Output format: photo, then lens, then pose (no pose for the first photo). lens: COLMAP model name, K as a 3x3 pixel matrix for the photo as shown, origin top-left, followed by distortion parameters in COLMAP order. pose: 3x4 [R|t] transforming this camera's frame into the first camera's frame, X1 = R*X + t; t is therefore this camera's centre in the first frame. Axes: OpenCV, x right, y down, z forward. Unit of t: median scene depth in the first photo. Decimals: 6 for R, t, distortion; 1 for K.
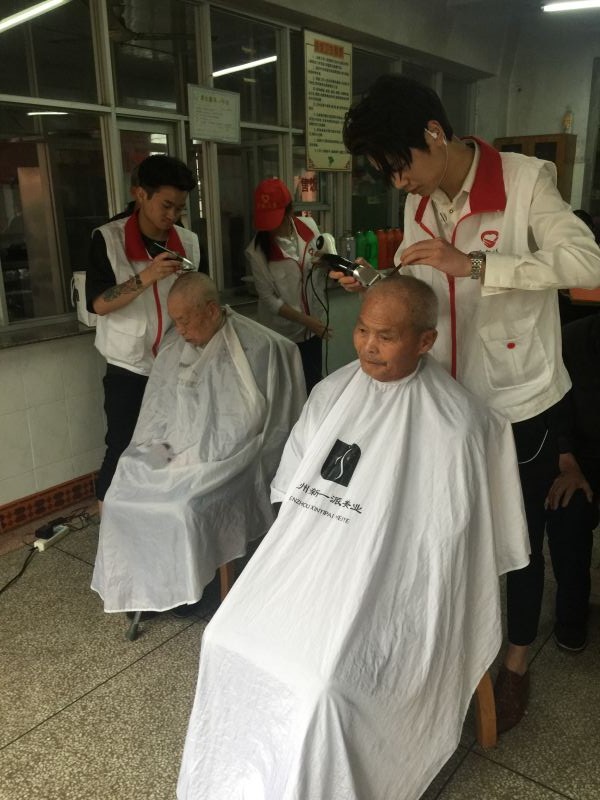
lens RADIAL K [[683.1, 0, 306.2], [0, 683.1, 390.5], [0, 0, 1]] dist [0.081967, -0.113788]
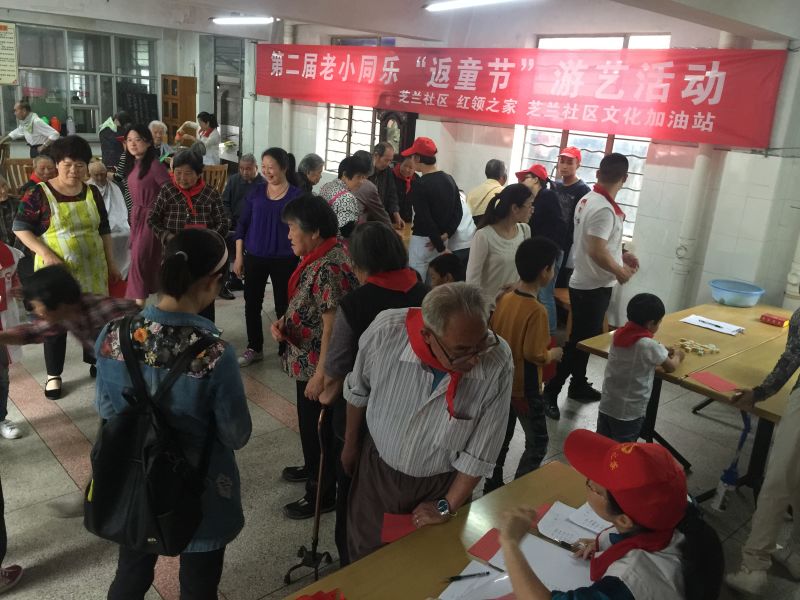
lens RADIAL K [[683.1, 0, 392.5], [0, 683.1, 294.1], [0, 0, 1]] dist [0.081967, -0.113788]
pose [[0.978870, 0.141735, -0.147393, 1.669278], [-0.140866, 0.989893, 0.016371, 0.105916], [0.148223, 0.004737, 0.988943, -0.908761]]
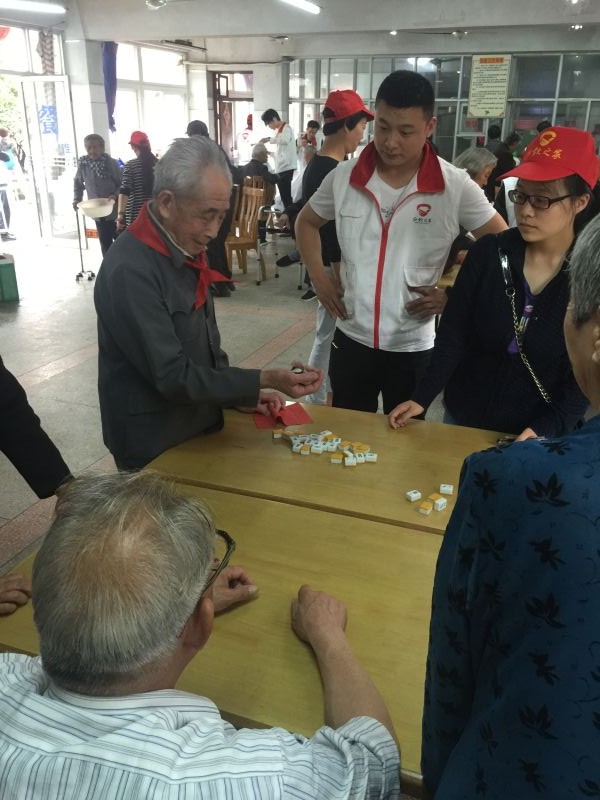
lens RADIAL K [[683.1, 0, 306.2], [0, 683.1, 390.5], [0, 0, 1]] dist [0.081967, -0.113788]
pose [[0.316150, 0.362086, -0.876894, 2.176734], [-0.268836, 0.920608, 0.283211, 0.002376], [0.909822, 0.146203, 0.388392, -0.229832]]
